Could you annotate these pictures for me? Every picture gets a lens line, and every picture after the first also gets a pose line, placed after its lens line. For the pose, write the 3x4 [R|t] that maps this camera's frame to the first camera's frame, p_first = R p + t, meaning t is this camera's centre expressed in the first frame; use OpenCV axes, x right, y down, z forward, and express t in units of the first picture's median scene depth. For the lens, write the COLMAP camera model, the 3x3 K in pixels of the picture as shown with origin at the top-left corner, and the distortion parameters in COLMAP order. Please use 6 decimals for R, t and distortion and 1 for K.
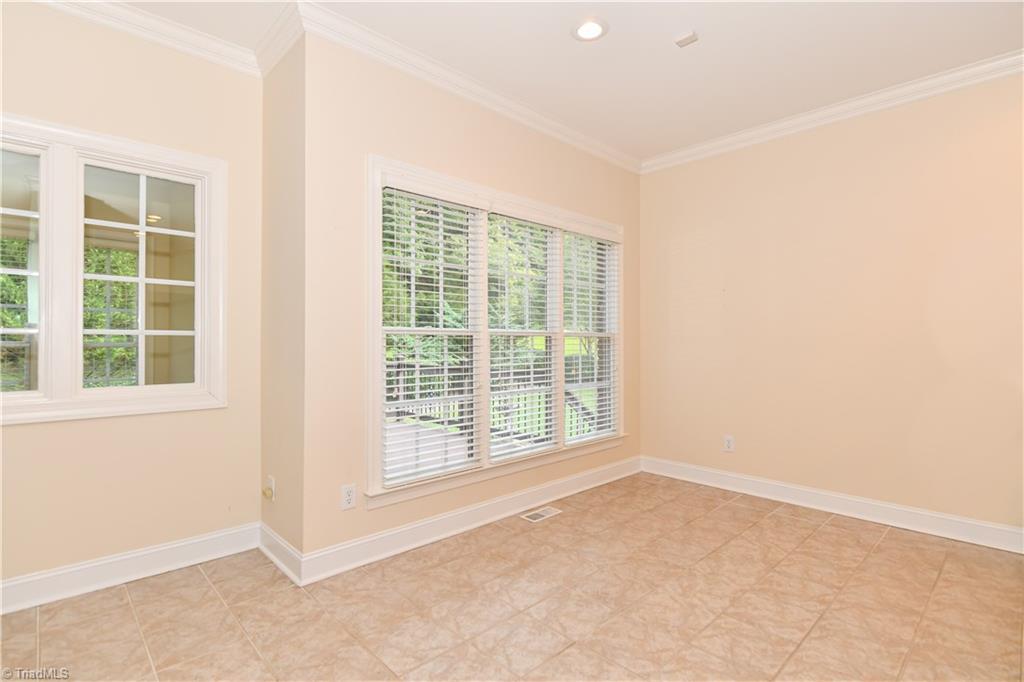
lens RADIAL K [[497.8, 0, 511.3], [0, 497.8, 339.5], [0, 0, 1]] dist [0.013793, -0.007645]
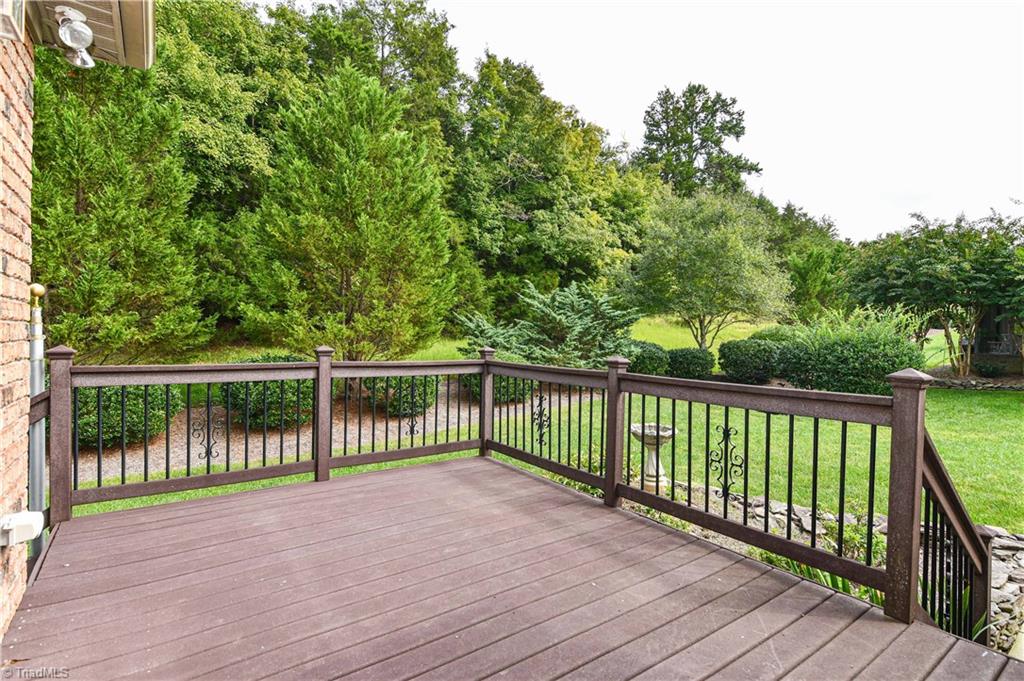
lens RADIAL K [[497.8, 0, 513.2], [0, 497.8, 342.2], [0, 0, 1]] dist [0.013793, -0.007645]
pose [[0.990494, 0.018217, -0.136343, -0.039503], [-0.015042, 0.999592, 0.024279, 0.004067], [0.136730, -0.021998, 0.990364, 0.147144]]
